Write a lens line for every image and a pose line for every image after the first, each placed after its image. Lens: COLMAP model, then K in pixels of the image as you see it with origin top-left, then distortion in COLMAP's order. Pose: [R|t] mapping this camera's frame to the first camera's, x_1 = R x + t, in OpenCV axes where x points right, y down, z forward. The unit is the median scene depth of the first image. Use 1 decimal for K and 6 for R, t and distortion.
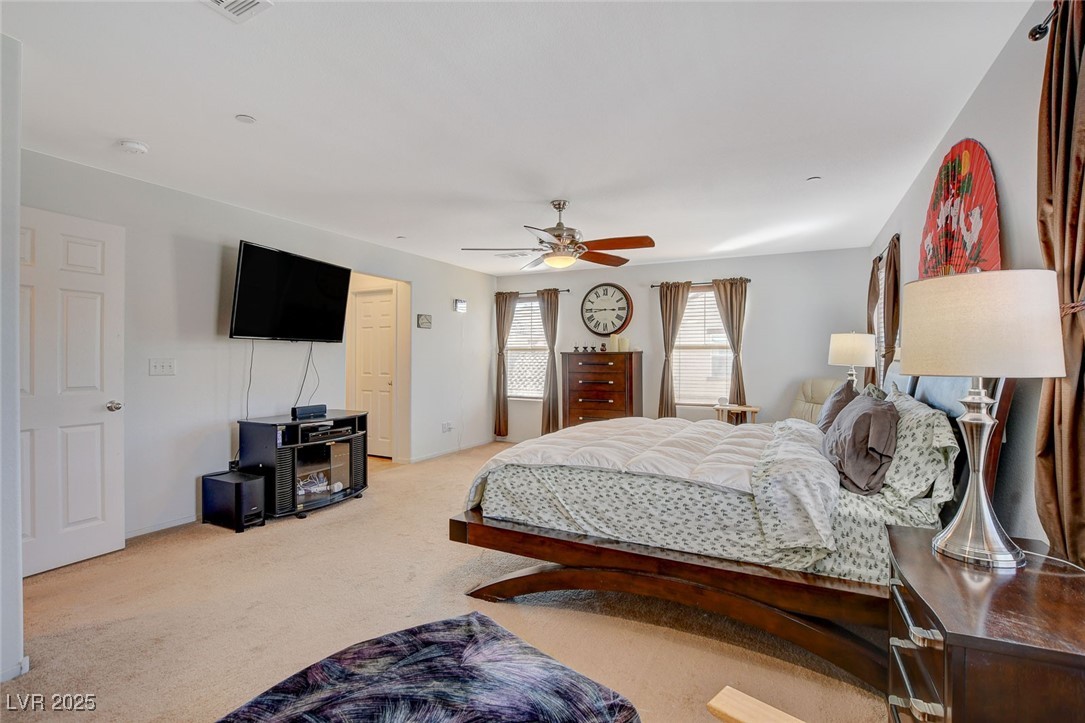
lens RADIAL K [[502.7, 0, 550.2], [0, 502.7, 361.4], [0, 0, 1]] dist [-0.017660, -0.000444]
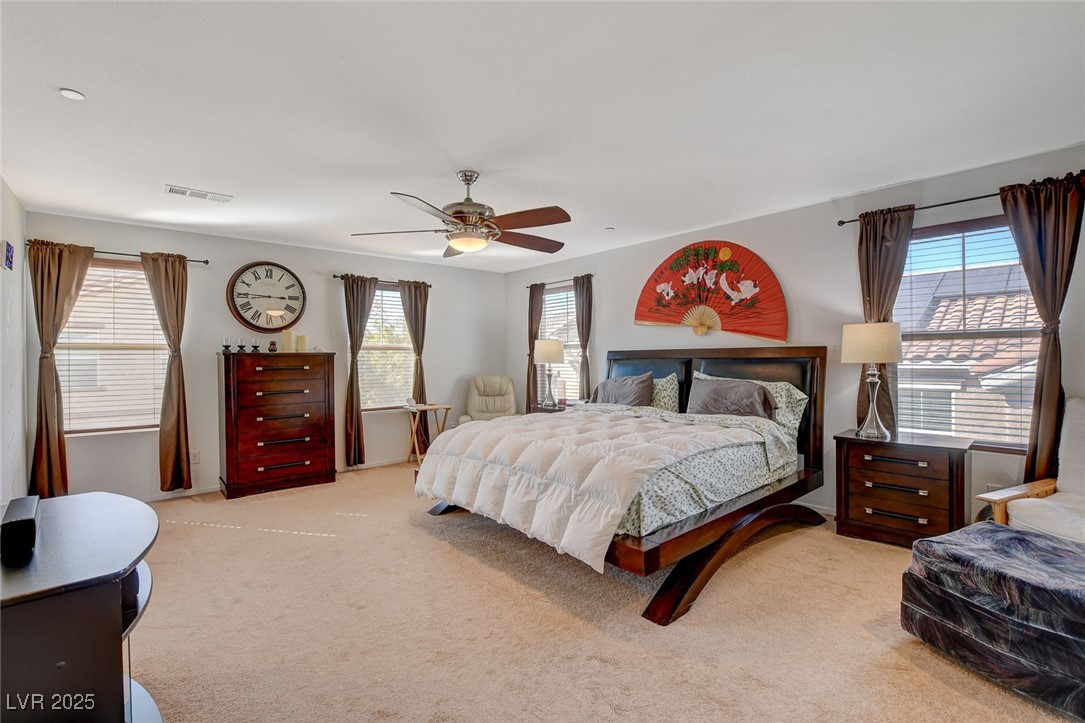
lens RADIAL K [[476.4, 0, 551.2], [0, 476.4, 361.5], [0, 0, 1]] dist [-0.021618, 0.001599]
pose [[0.368983, -0.012580, 0.929351, -0.402692], [0.015322, 0.999855, 0.007451, -0.004345], [-0.929310, 0.011490, 0.369122, 0.345739]]
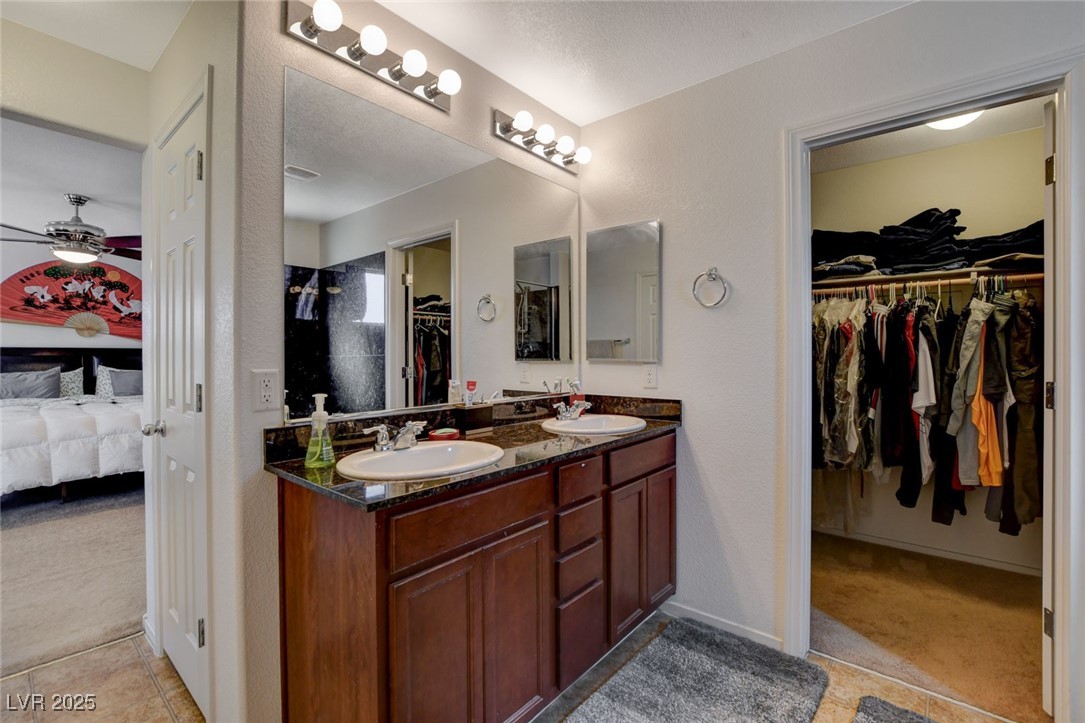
lens RADIAL K [[476.4, 0, 546.5], [0, 476.4, 358.4], [0, 0, 1]] dist [-0.021618, 0.001599]
pose [[-0.970091, -0.004067, 0.242708, -0.661226], [-0.001754, 0.999951, 0.009746, -0.005608], [-0.242735, 0.009029, -0.970051, 0.993005]]
